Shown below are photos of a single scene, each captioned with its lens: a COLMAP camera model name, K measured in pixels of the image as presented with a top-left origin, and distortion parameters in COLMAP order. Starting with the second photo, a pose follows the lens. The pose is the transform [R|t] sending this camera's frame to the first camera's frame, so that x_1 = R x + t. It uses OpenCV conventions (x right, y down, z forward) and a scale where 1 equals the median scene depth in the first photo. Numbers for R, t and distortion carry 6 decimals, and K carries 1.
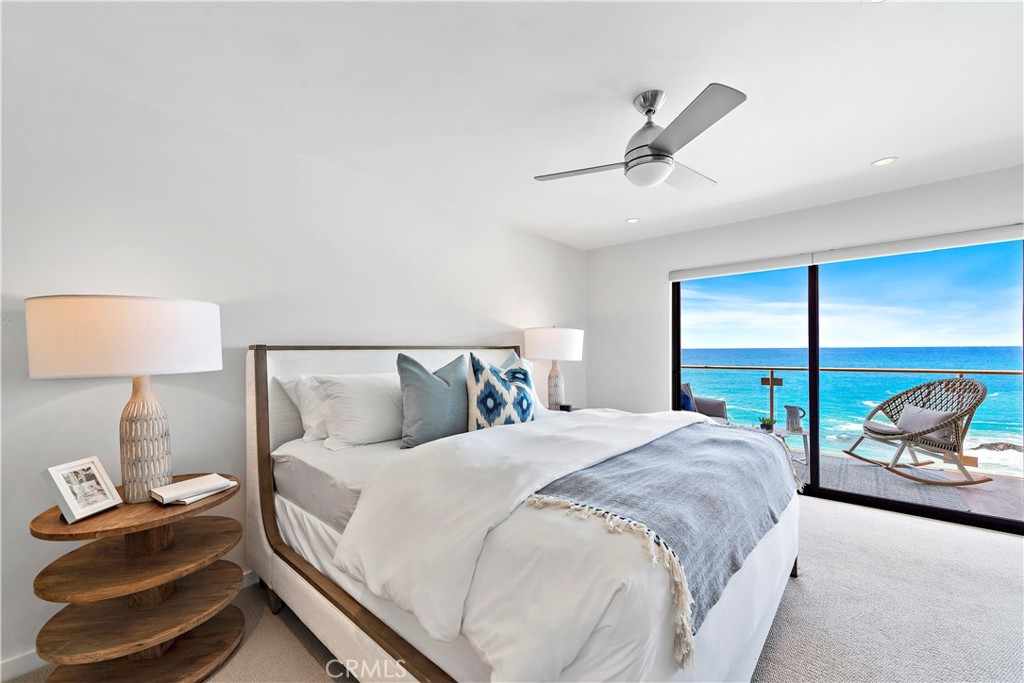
lens RADIAL K [[405.3, 0, 517.1], [0, 405.3, 350.1], [0, 0, 1]] dist [0.001063, 0.000070]
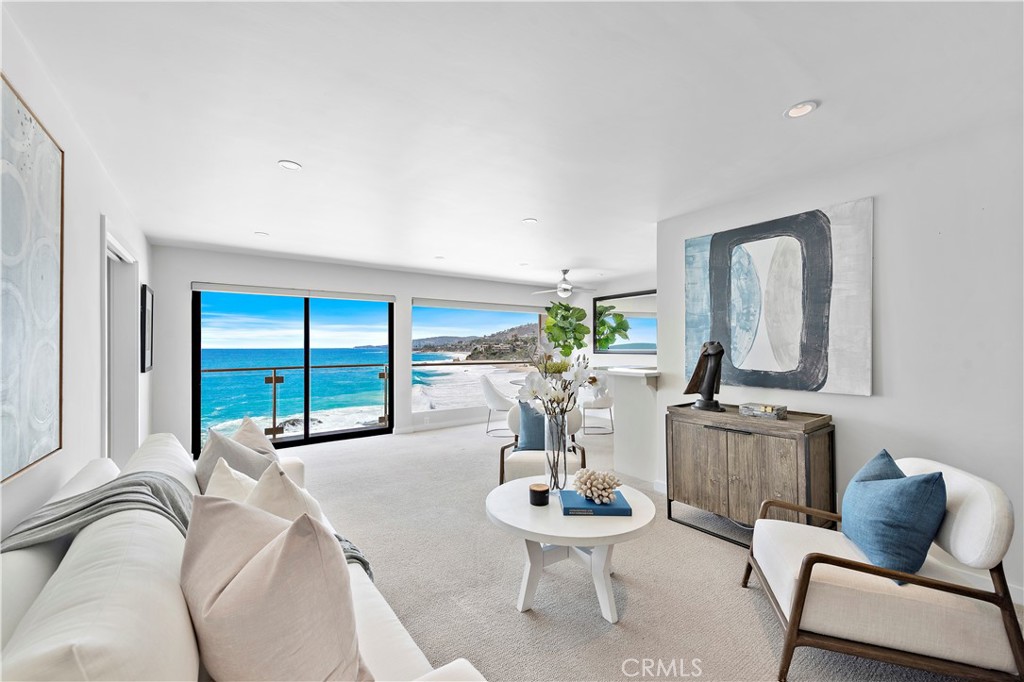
lens RADIAL K [[405.3, 0, 517.1], [0, 405.3, 349.6], [0, 0, 1]] dist [0.001063, 0.000070]
pose [[0.450803, -0.003998, 0.892615, -0.343521], [0.007495, 0.999972, 0.000694, 0.002900], [-0.892592, 0.006377, 0.450820, -0.485820]]
